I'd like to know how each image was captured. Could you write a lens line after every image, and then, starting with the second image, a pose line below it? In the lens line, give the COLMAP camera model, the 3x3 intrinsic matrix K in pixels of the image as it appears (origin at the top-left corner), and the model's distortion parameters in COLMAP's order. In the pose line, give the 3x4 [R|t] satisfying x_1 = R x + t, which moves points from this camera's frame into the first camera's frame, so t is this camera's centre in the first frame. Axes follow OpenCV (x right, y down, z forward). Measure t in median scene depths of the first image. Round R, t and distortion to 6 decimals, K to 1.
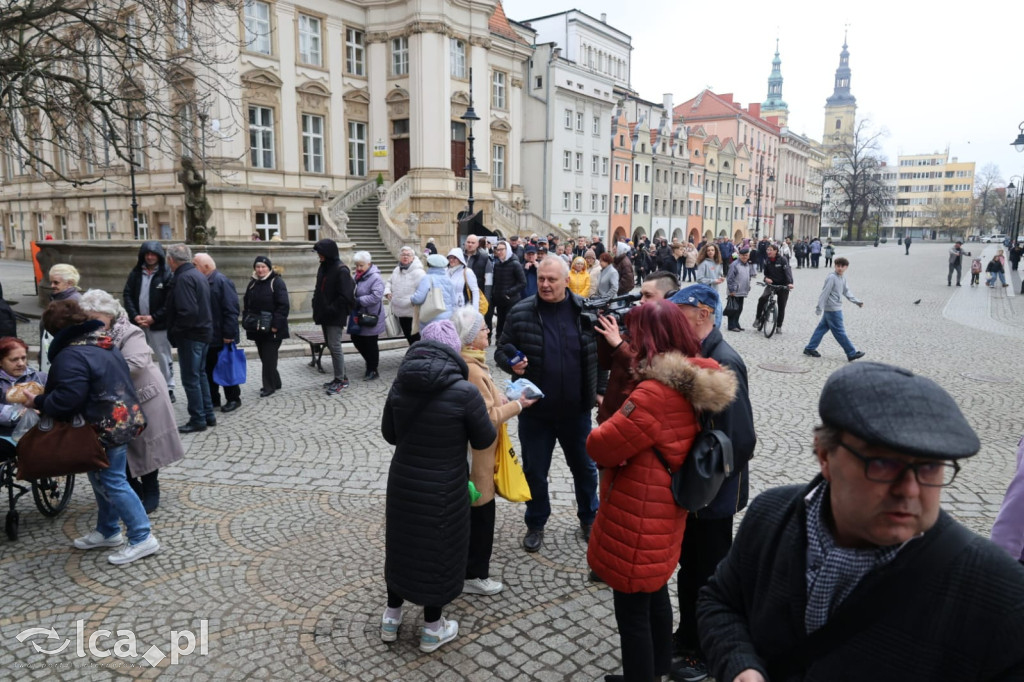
lens RADIAL K [[698.4, 0, 509.8], [0, 698.4, 344.8], [0, 0, 1]] dist [-0.015013, 0.006611]
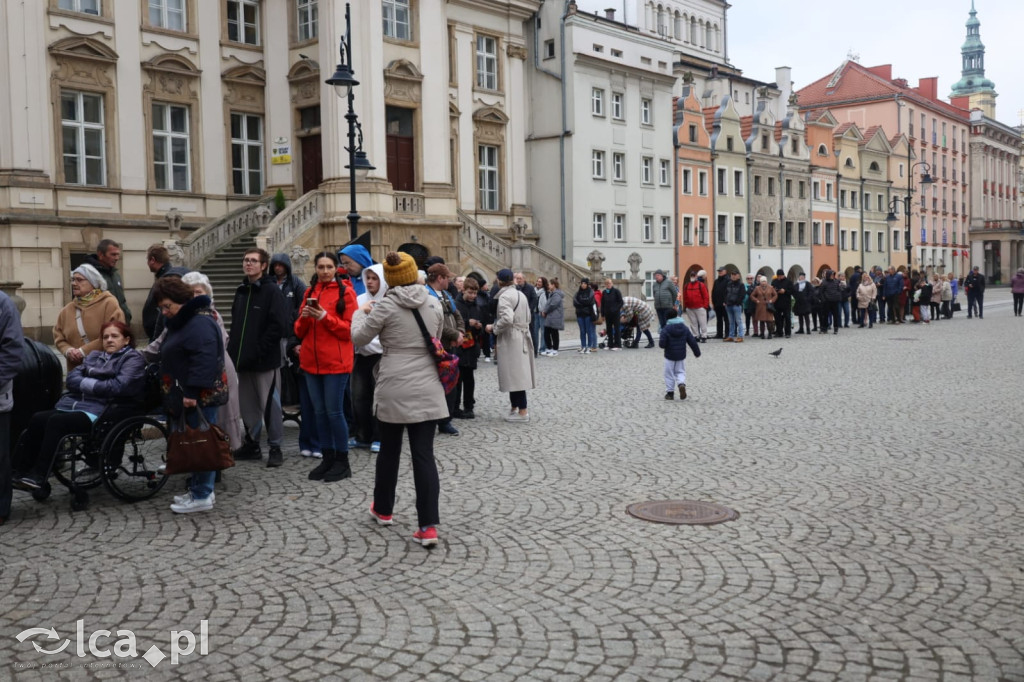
lens RADIAL K [[986.2, 0, 511.7], [0, 986.2, 341.6], [0, 0, 1]] dist [0.008154, 0.006458]
pose [[0.994607, -0.021138, -0.101534, 0.094638], [0.010451, 0.994454, -0.104651, -0.005941], [0.103183, 0.103026, 0.989312, 0.105291]]
